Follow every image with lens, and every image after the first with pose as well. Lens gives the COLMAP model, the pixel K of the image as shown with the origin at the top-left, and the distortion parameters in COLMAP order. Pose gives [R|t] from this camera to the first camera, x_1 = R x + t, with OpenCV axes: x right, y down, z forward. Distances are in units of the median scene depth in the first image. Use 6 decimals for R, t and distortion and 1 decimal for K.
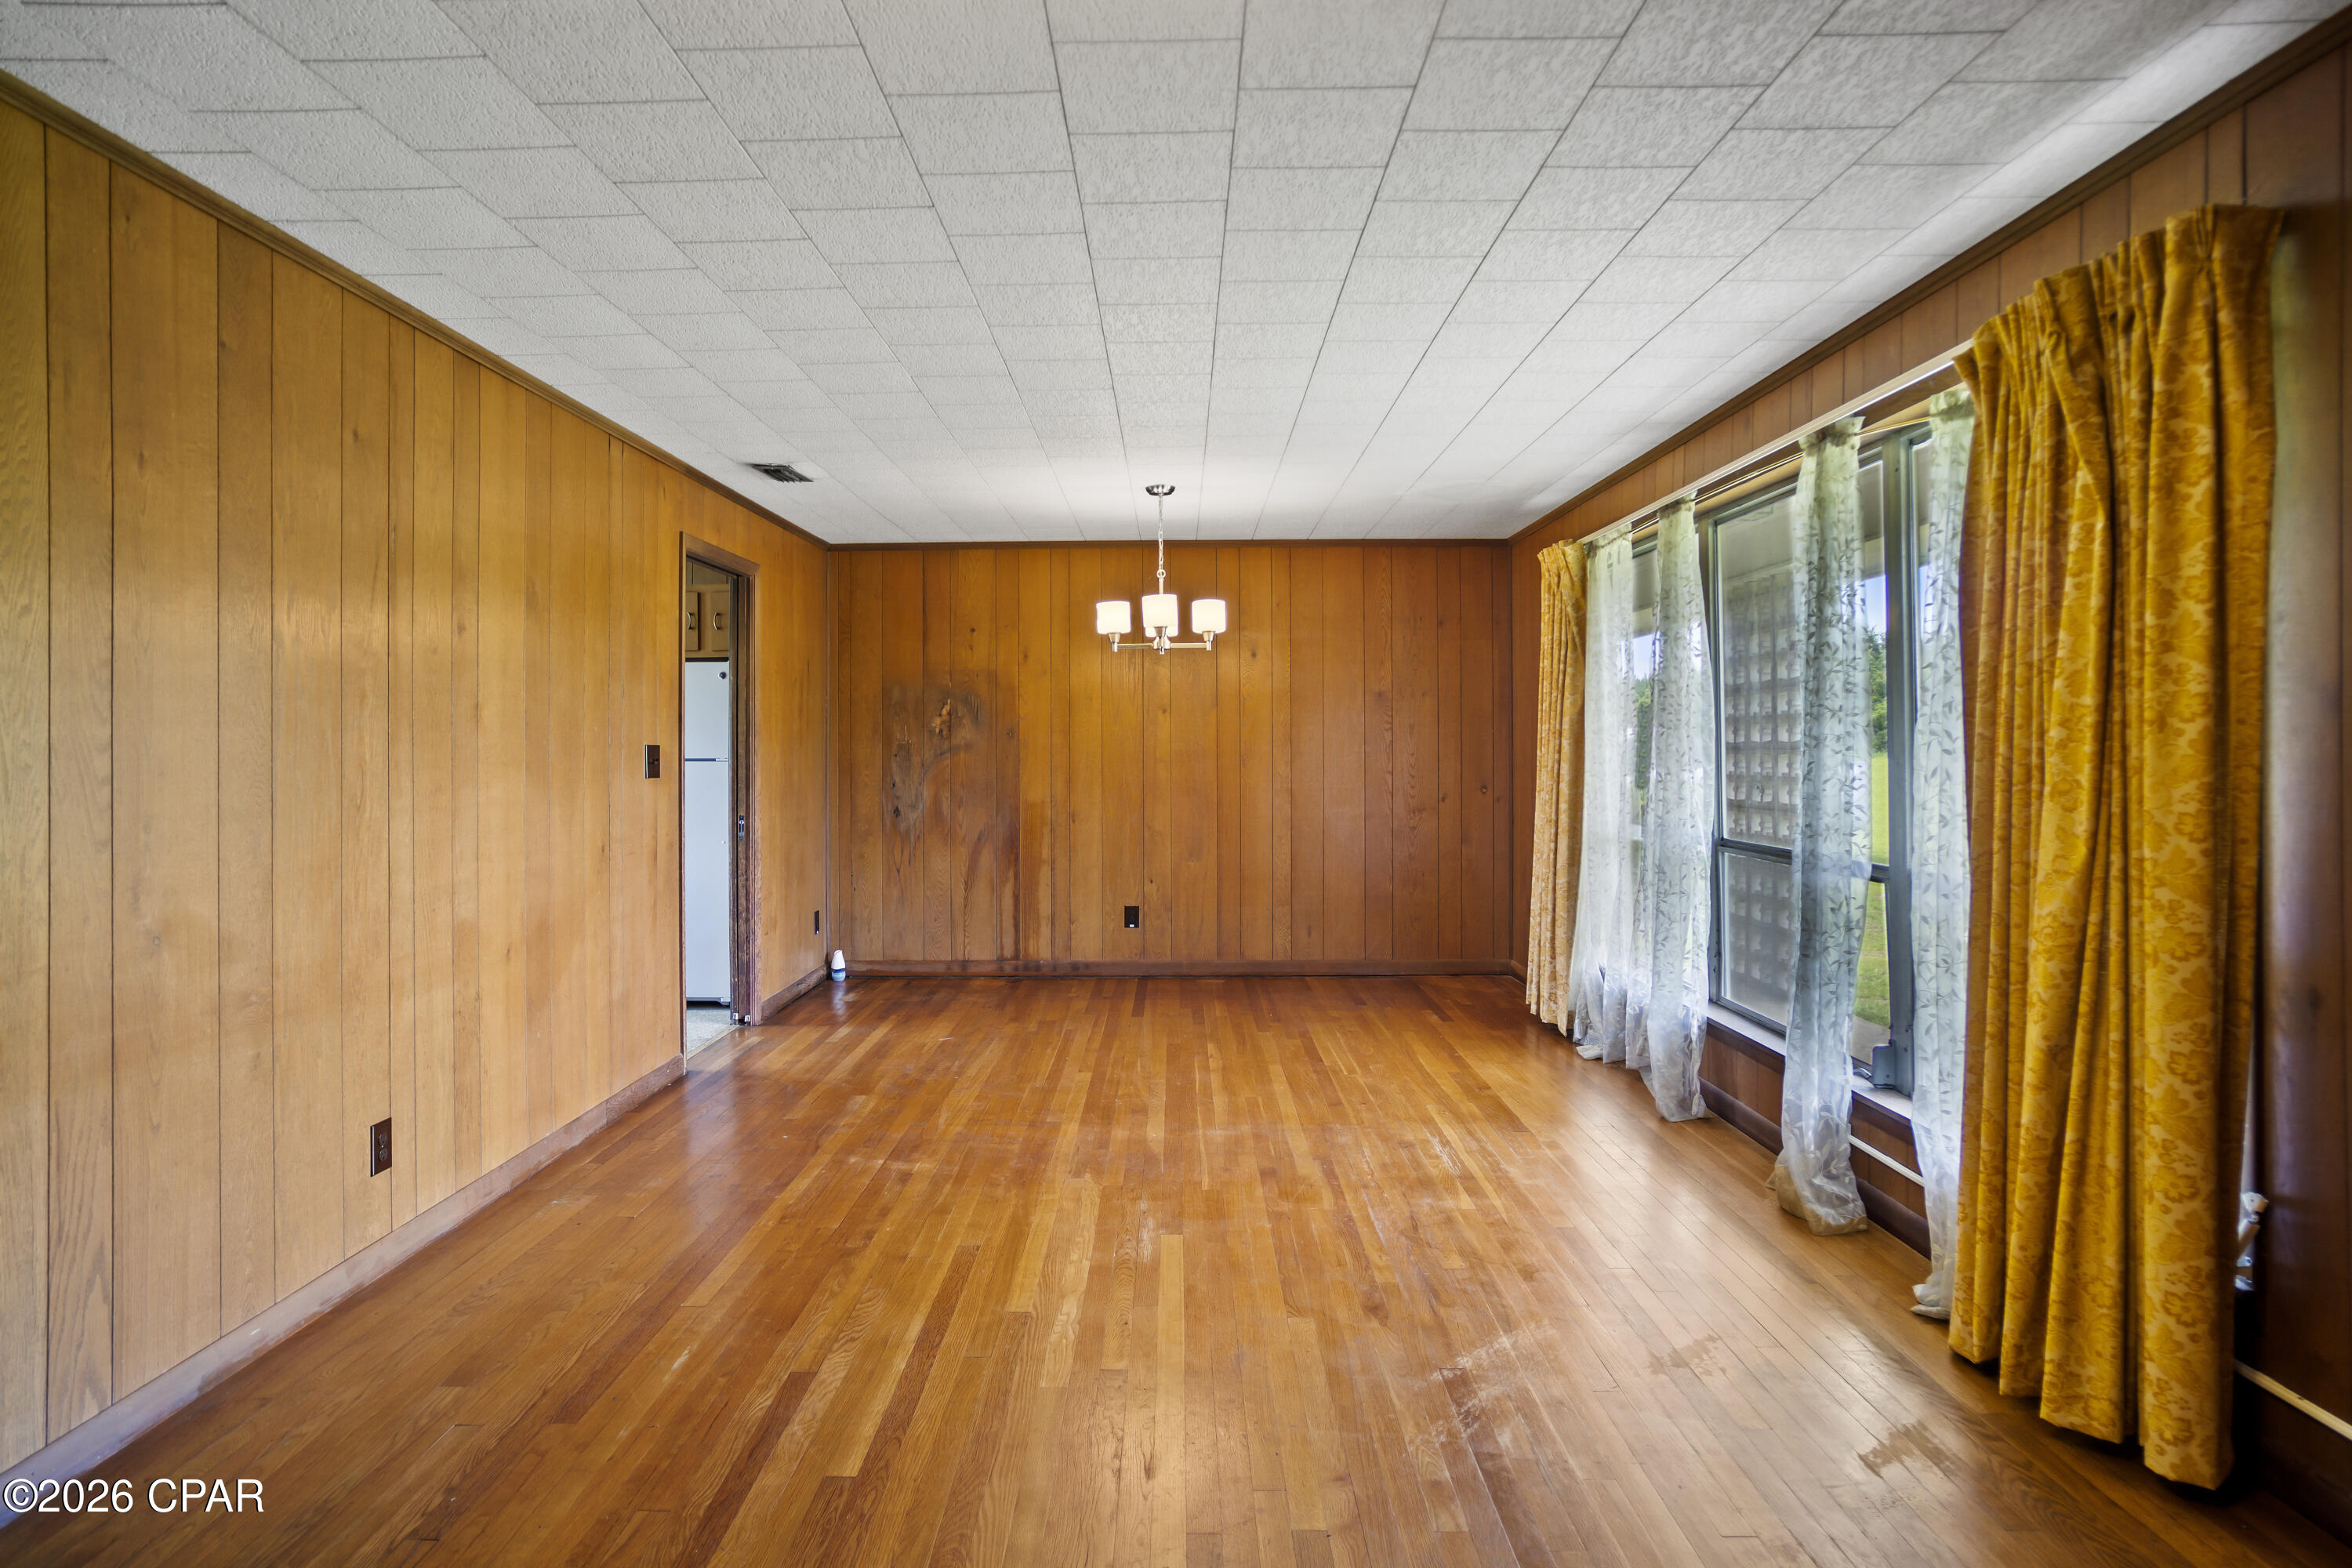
lens RADIAL K [[7938.5, 0, 1175.7], [0, 7938.5, 783.7], [0, 0, 1]] dist [-0.030031, 0.000000]
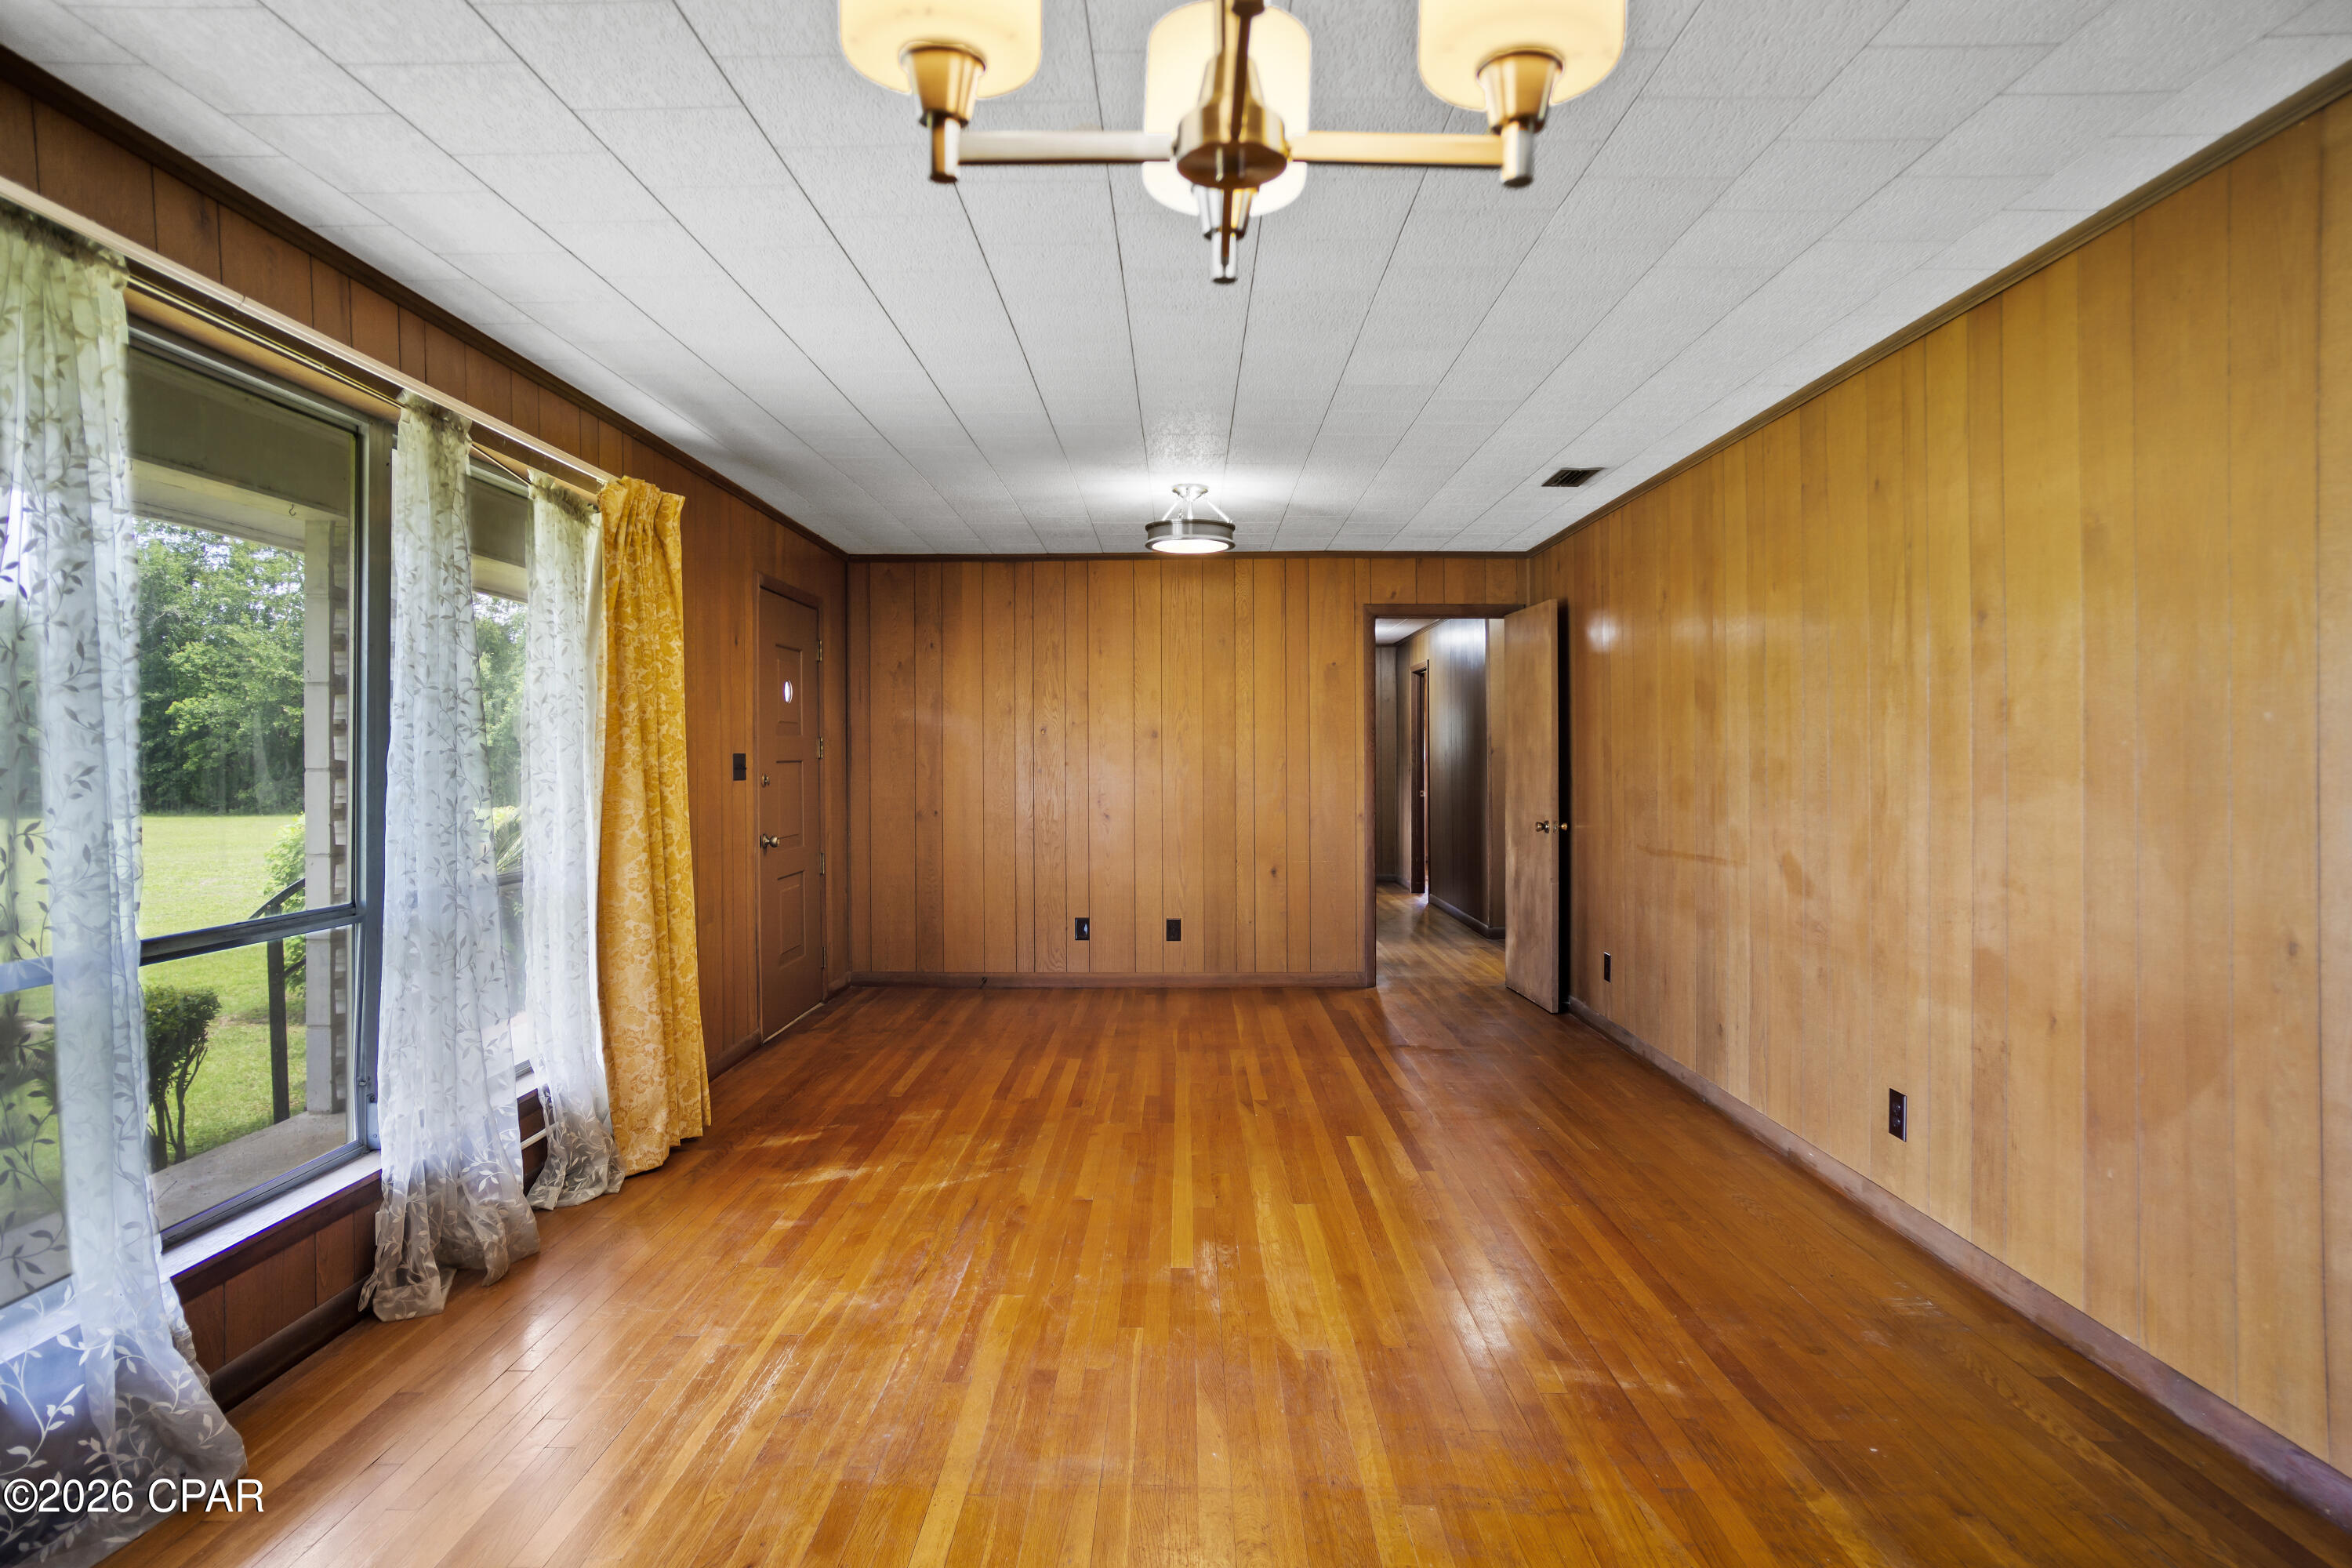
lens RADIAL K [[7938.5, 0, 1175.9], [0, 7938.5, 783.8], [0, 0, 1]] dist [-0.030031, 0.000000]
pose [[-0.999965, 0.008366, 0.000937, -0.000951], [0.008373, 0.999931, 0.008221, -0.008130], [-0.000868, 0.008229, -0.999966, 1.685936]]
